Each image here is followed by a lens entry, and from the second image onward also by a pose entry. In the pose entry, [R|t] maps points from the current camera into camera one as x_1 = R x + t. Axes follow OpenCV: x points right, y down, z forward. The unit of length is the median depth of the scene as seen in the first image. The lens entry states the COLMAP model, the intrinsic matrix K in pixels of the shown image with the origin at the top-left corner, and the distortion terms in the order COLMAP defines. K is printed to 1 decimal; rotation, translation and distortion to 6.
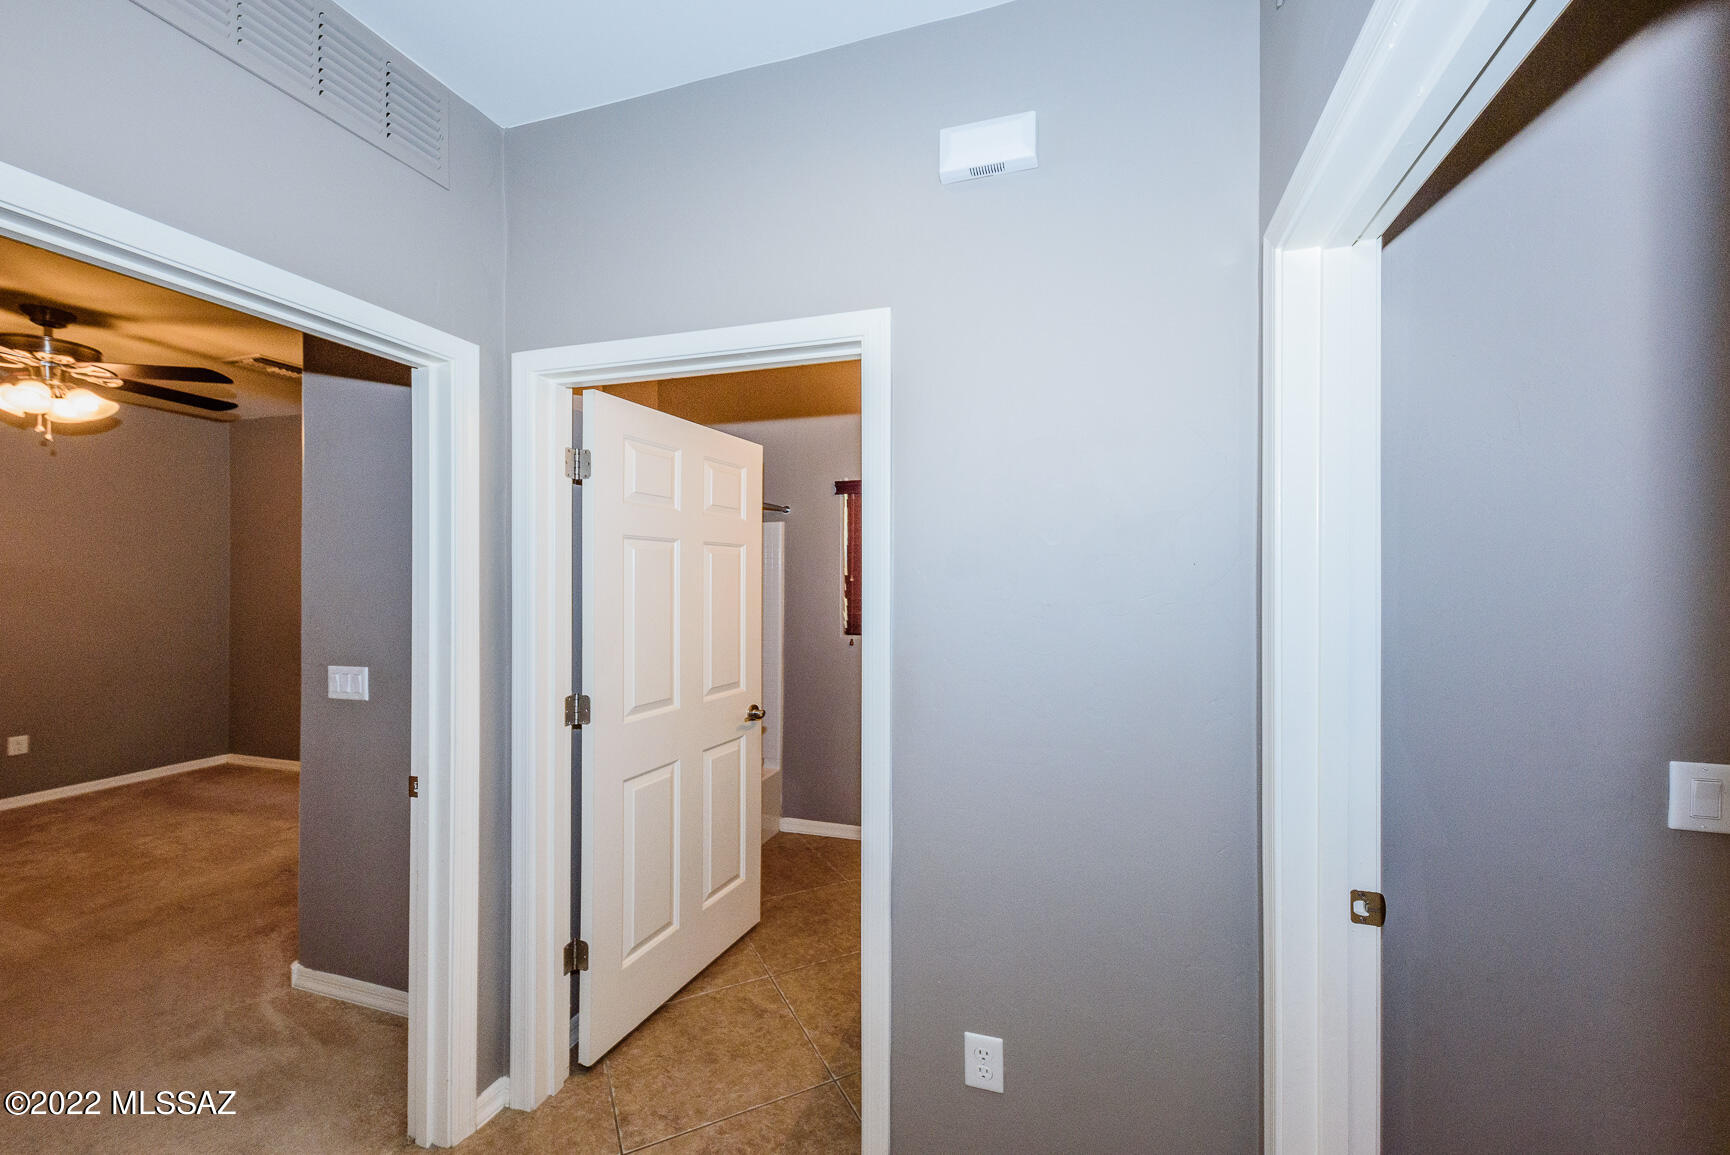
lens RADIAL K [[671.3, 0, 867.6], [0, 671.3, 583.5], [0, 0, 1]] dist [0.008463, -0.000548]
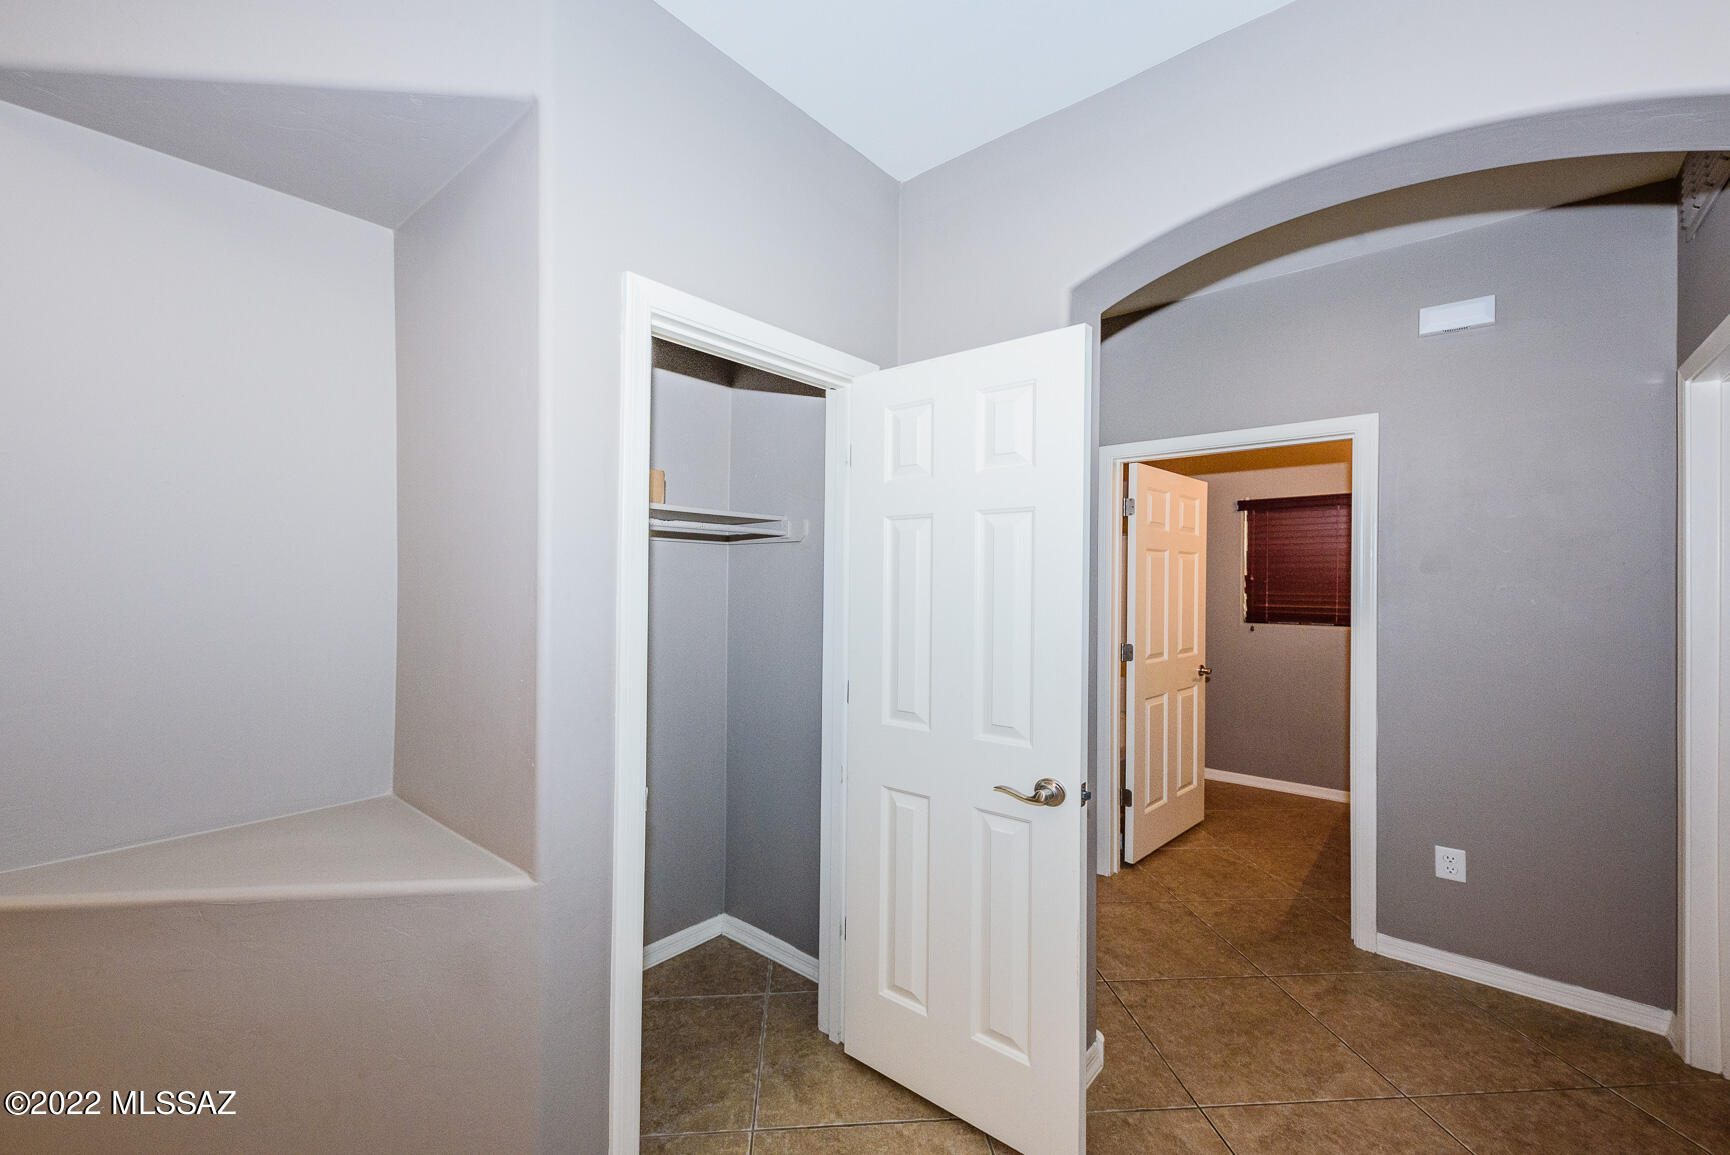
lens RADIAL K [[671.3, 0, 865.6], [0, 671.3, 579.4], [0, 0, 1]] dist [0.008463, -0.000548]
pose [[0.923345, 0.005322, -0.383934, -0.384310], [-0.010124, 0.999894, -0.010487, 0.029862], [0.383837, 0.013570, 0.923301, -0.810553]]
